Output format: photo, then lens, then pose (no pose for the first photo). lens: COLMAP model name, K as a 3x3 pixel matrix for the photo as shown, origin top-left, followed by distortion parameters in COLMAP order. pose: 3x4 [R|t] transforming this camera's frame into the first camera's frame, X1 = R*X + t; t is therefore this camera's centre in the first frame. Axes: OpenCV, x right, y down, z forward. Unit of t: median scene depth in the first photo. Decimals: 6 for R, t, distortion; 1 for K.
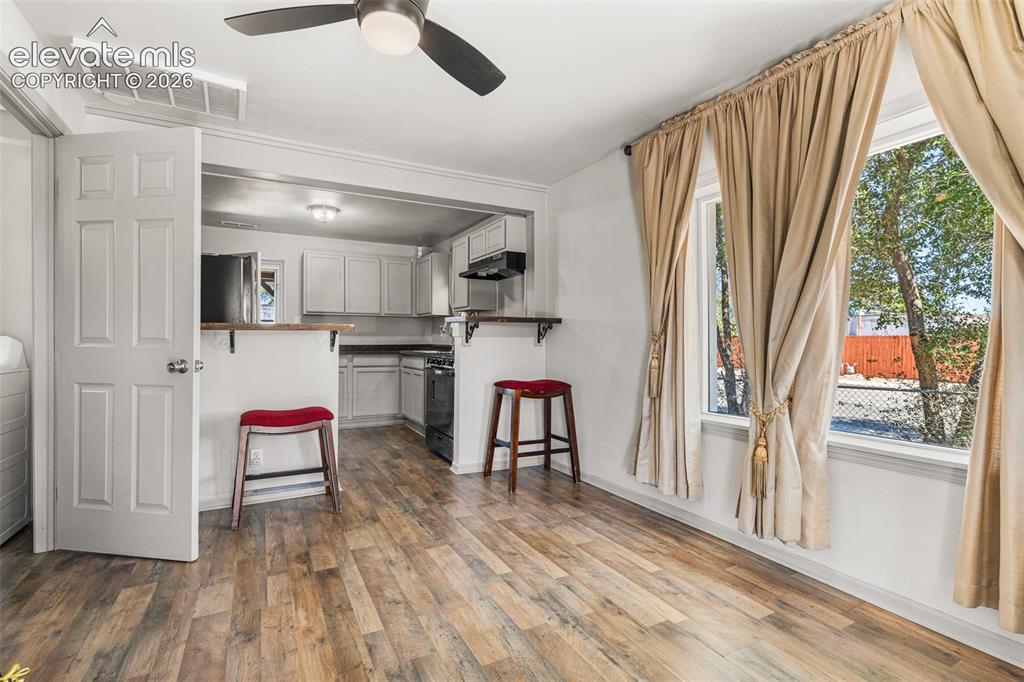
lens RADIAL K [[464.2, 0, 509.6], [0, 464.2, 346.5], [0, 0, 1]] dist [-0.000093, 0.000628]
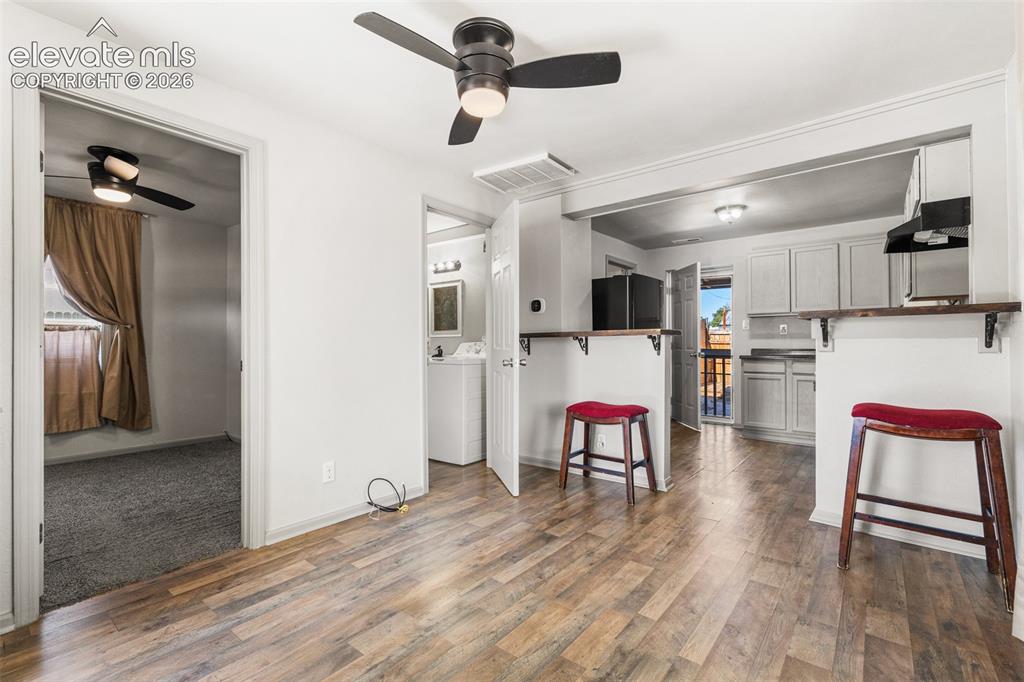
lens RADIAL K [[464.2, 0, 507.6], [0, 464.2, 339.4], [0, 0, 1]] dist [-0.000093, 0.000628]
pose [[0.383130, -0.013688, -0.923593, 0.653400], [-0.007316, 0.999814, -0.017853, -0.004302], [0.923666, 0.013597, 0.382958, 0.408351]]
